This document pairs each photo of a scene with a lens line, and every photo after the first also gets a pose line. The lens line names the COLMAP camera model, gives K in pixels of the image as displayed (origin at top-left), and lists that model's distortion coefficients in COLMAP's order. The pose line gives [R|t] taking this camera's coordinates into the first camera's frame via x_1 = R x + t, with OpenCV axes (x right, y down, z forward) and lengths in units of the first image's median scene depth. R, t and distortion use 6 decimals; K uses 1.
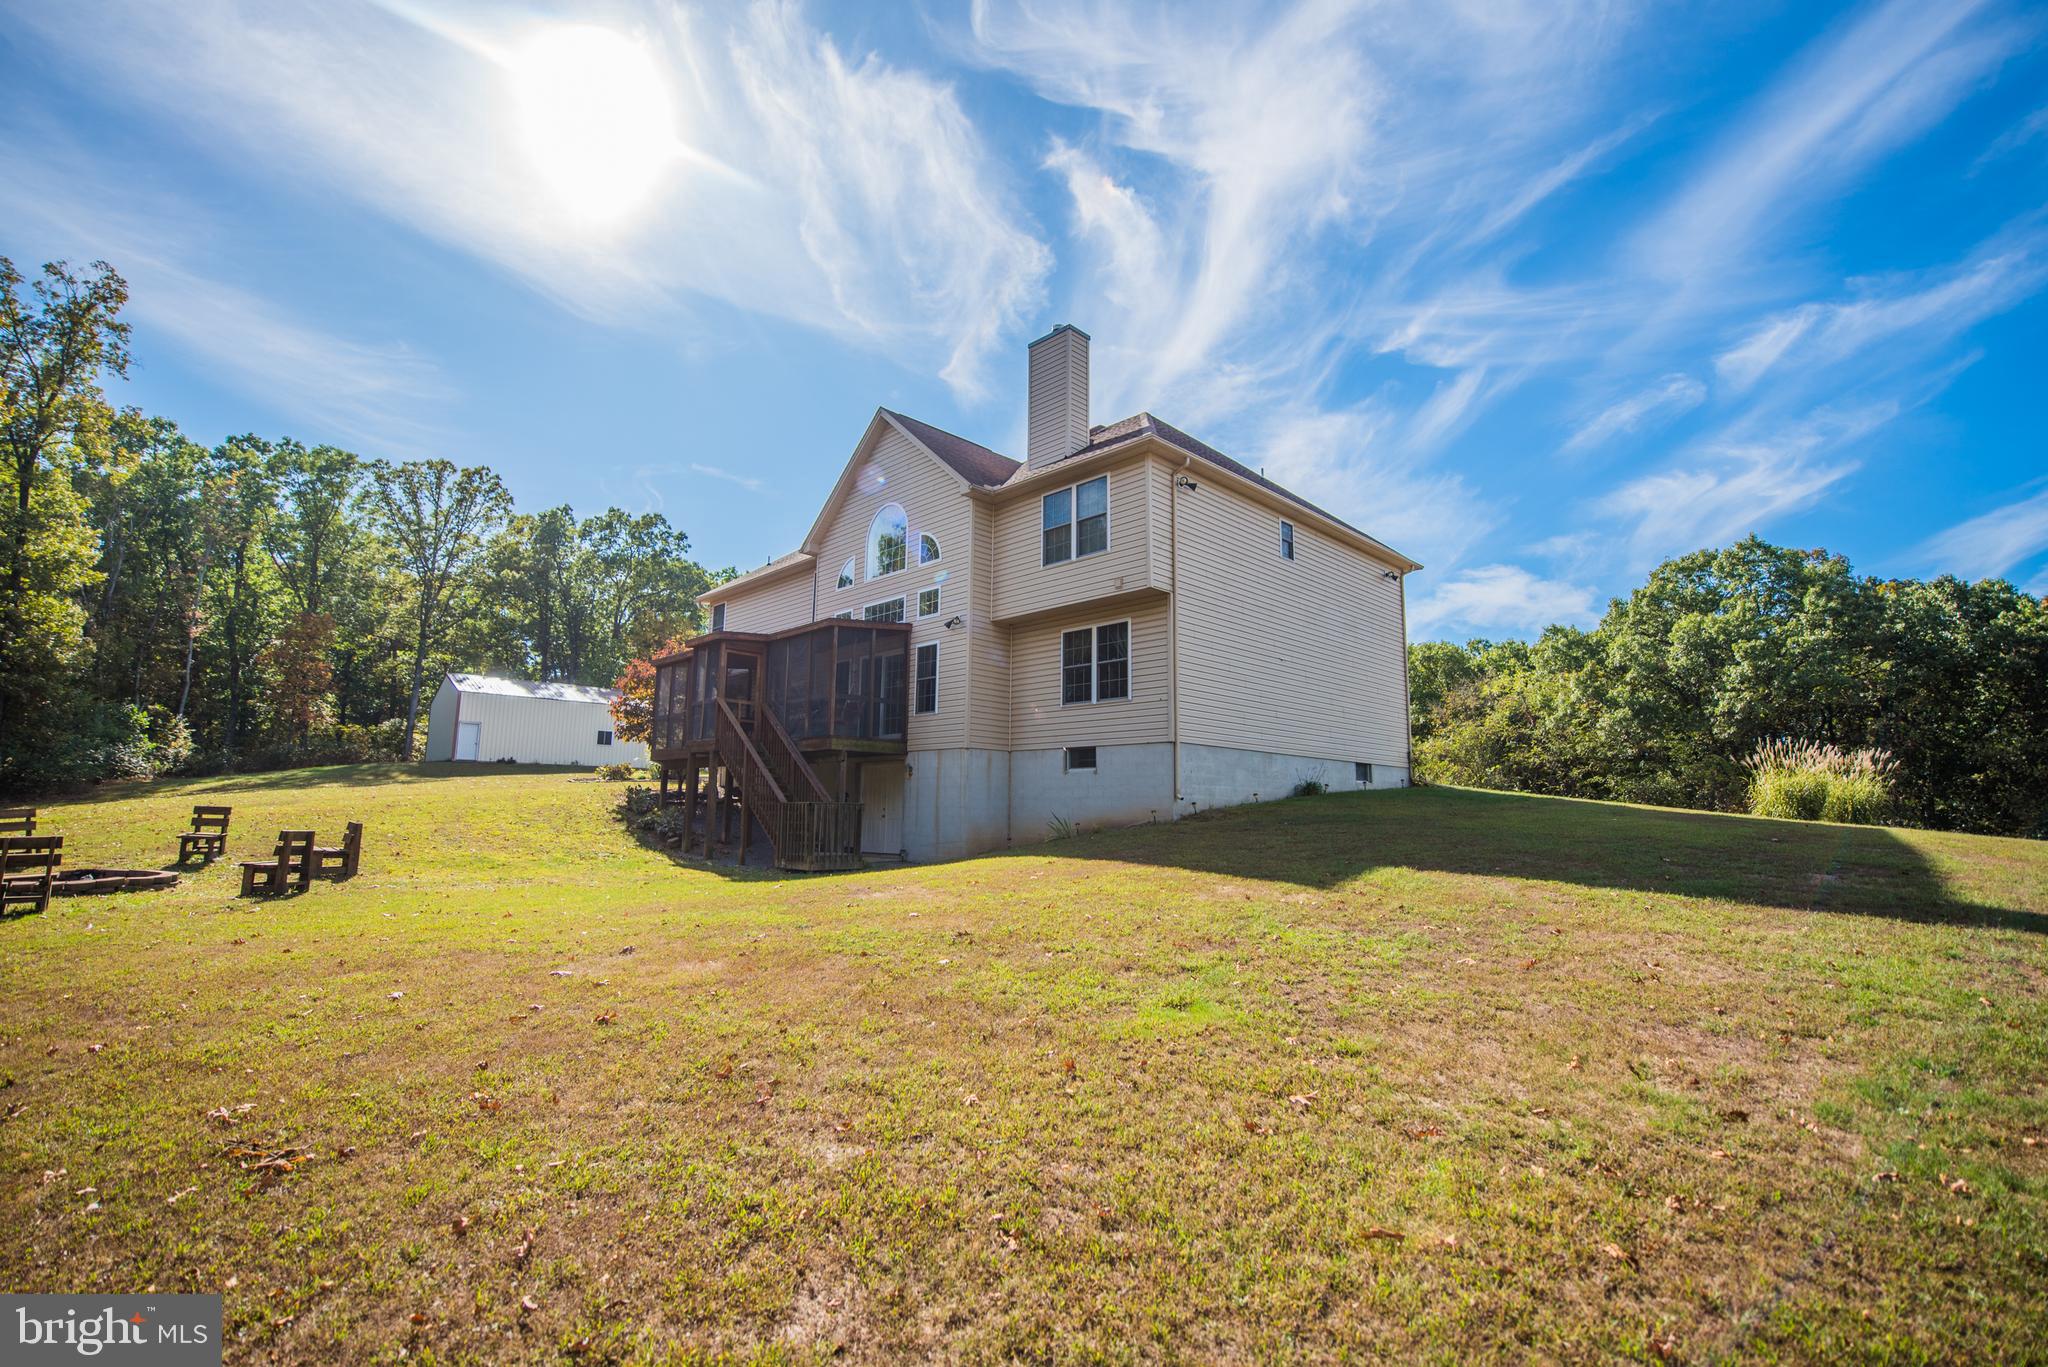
lens RADIAL K [[903.5, 0, 1039.2], [0, 903.5, 640.0], [0, 0, 1]] dist [-0.003082, -0.005237]
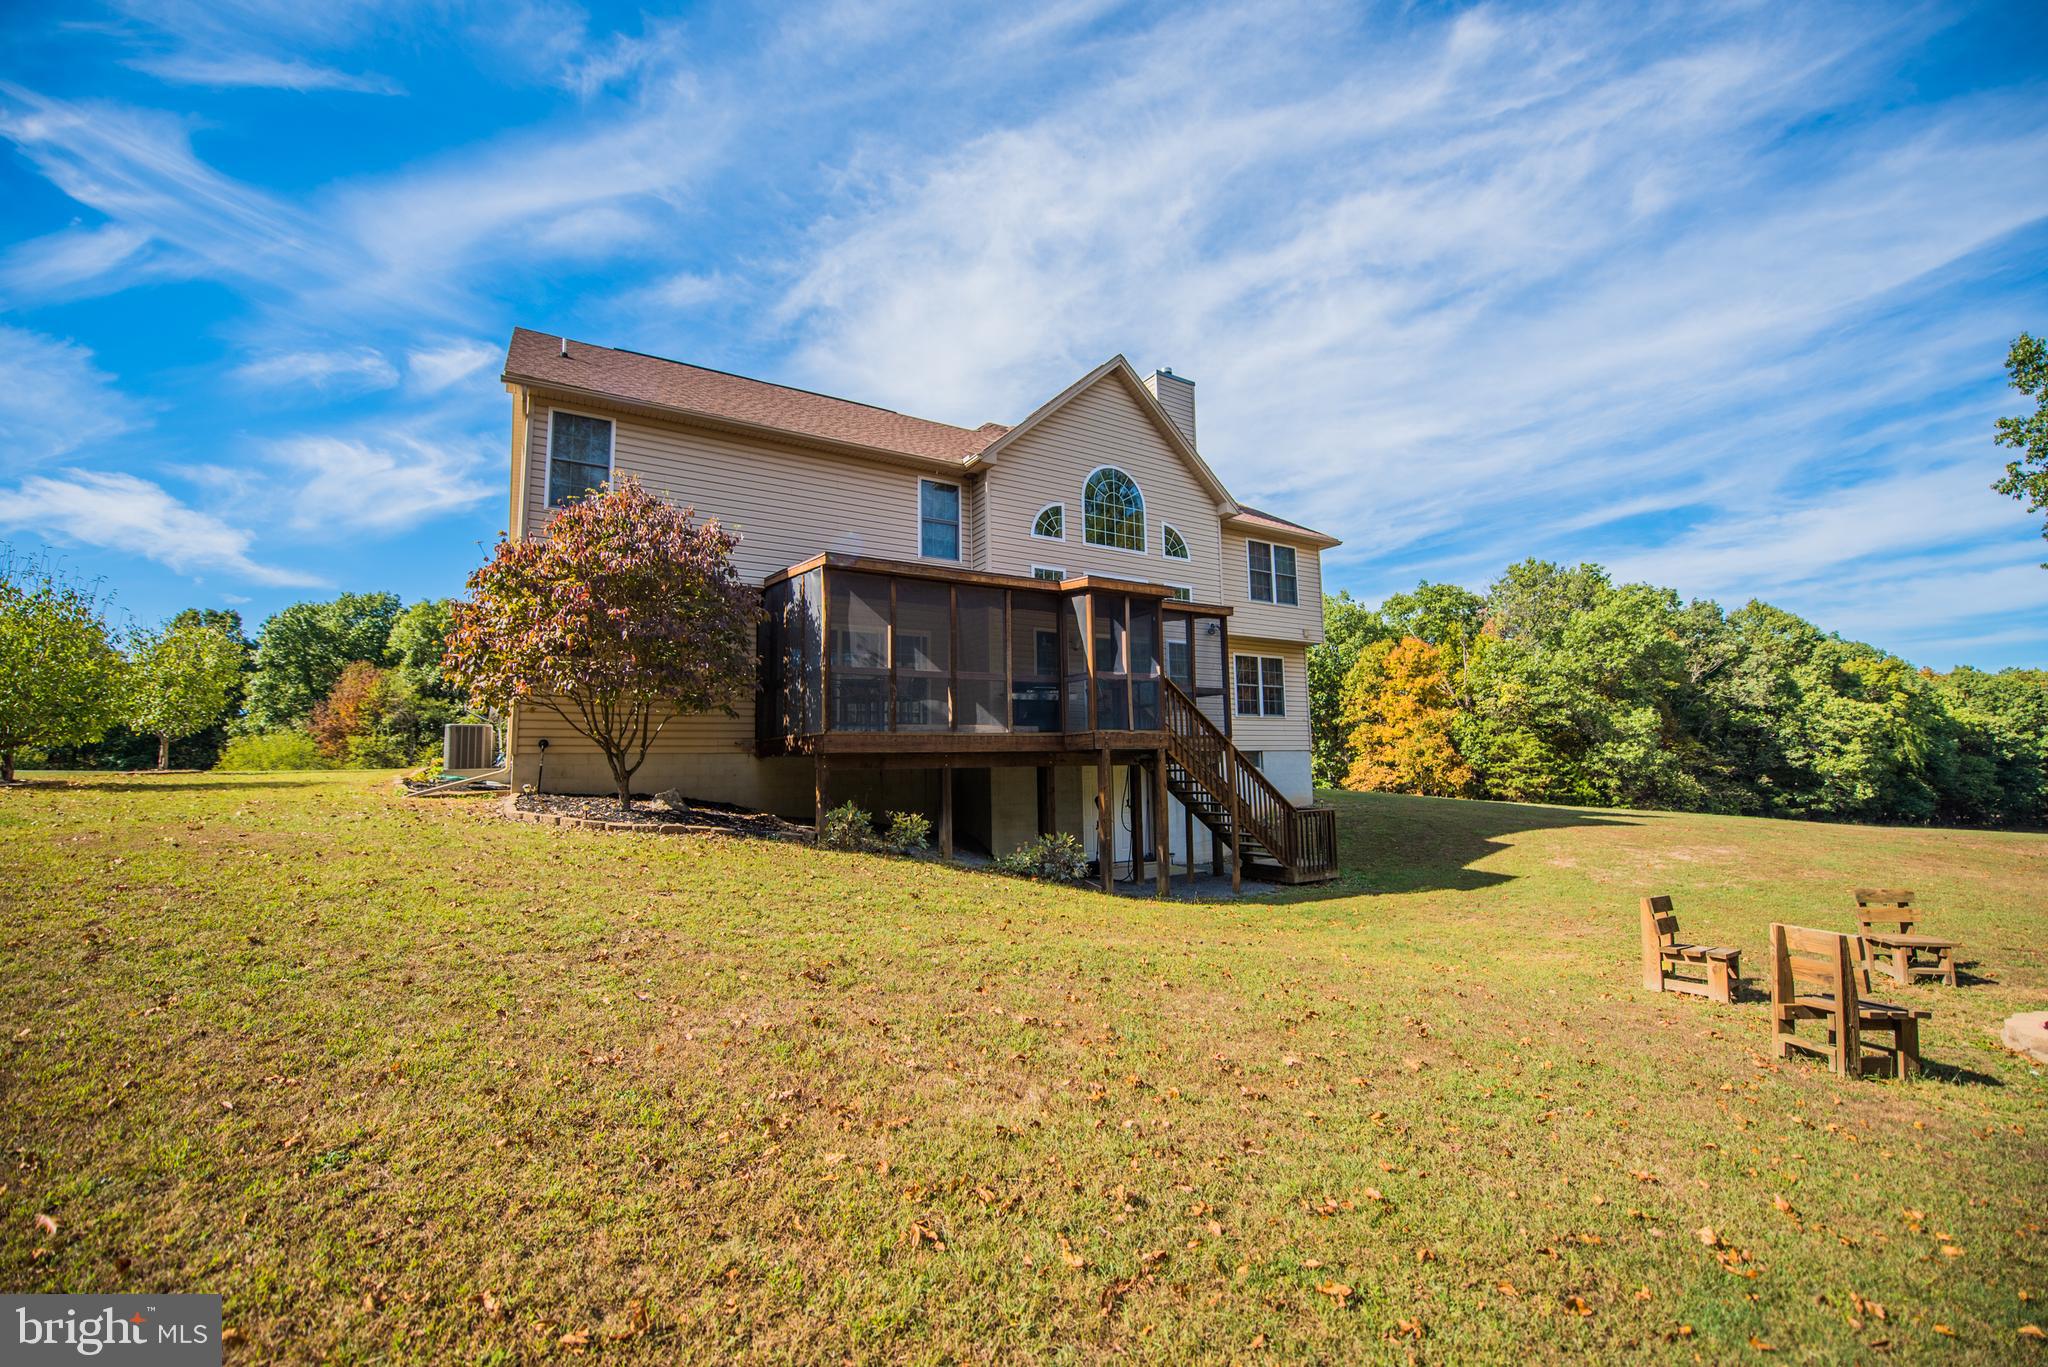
lens RADIAL K [[815.8, 0, 1027.5], [0, 815.8, 696.1], [0, 0, 1]] dist [-0.011344, -0.002596]
pose [[0.224997, 0.067367, 0.972028, -0.322970], [-0.166601, 0.985576, -0.029742, 0.036825], [-0.960011, -0.155249, 0.232975, 0.295826]]
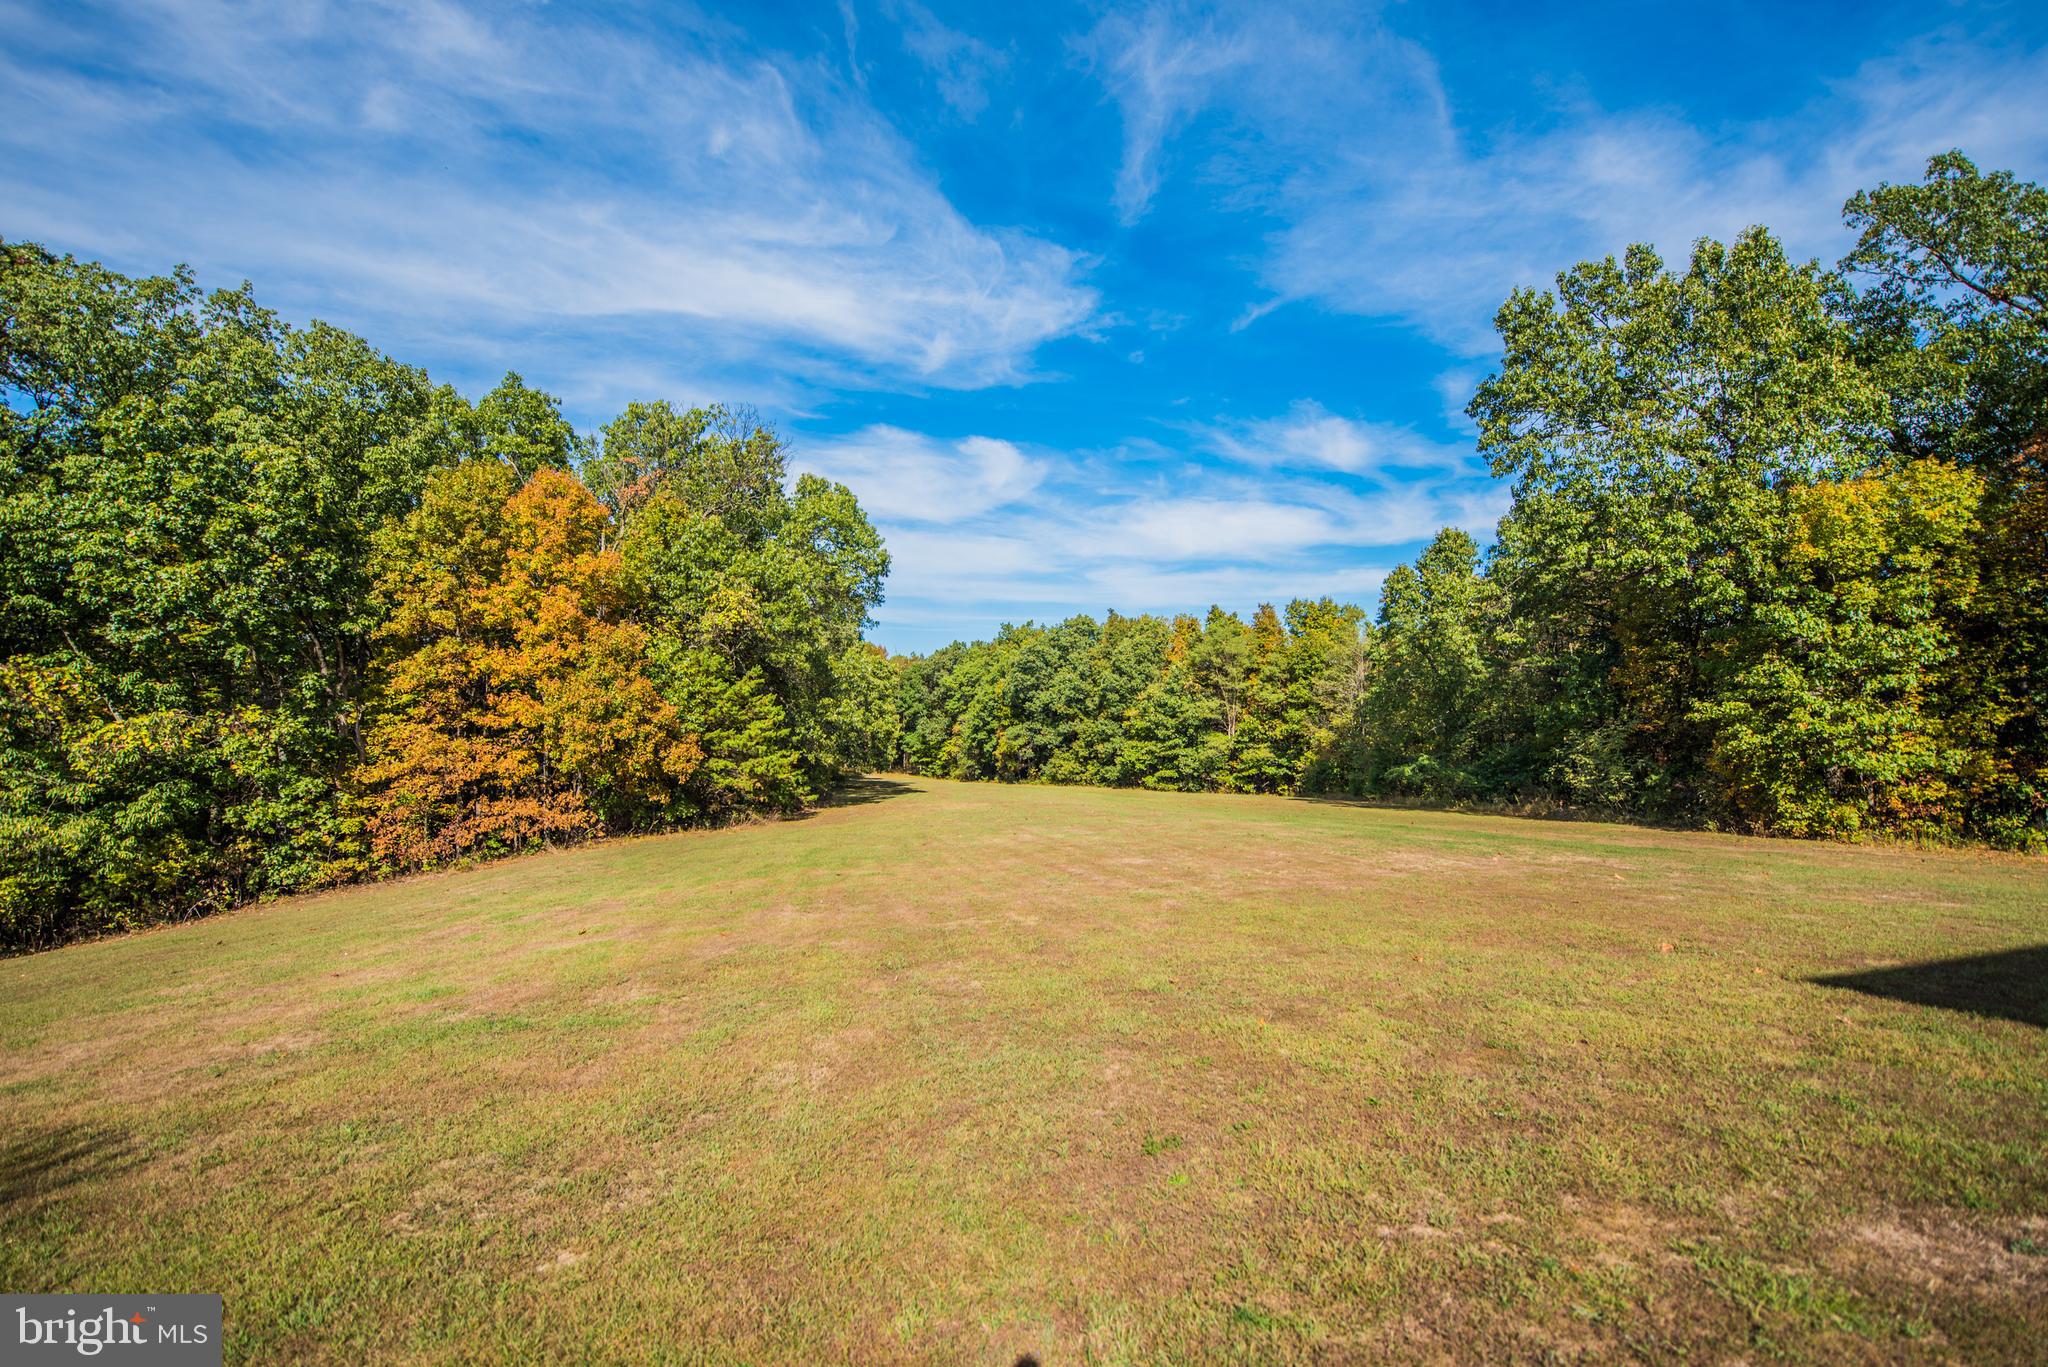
lens RADIAL K [[903.5, 0, 983.8], [0, 903.5, 664.4], [0, 0, 1]] dist [-0.003082, -0.005237]
pose [[-0.871641, 0.007995, 0.490079, 0.291347], [-0.103662, 0.974243, -0.200264, 0.051154], [-0.479057, -0.225361, -0.848361, 0.397093]]
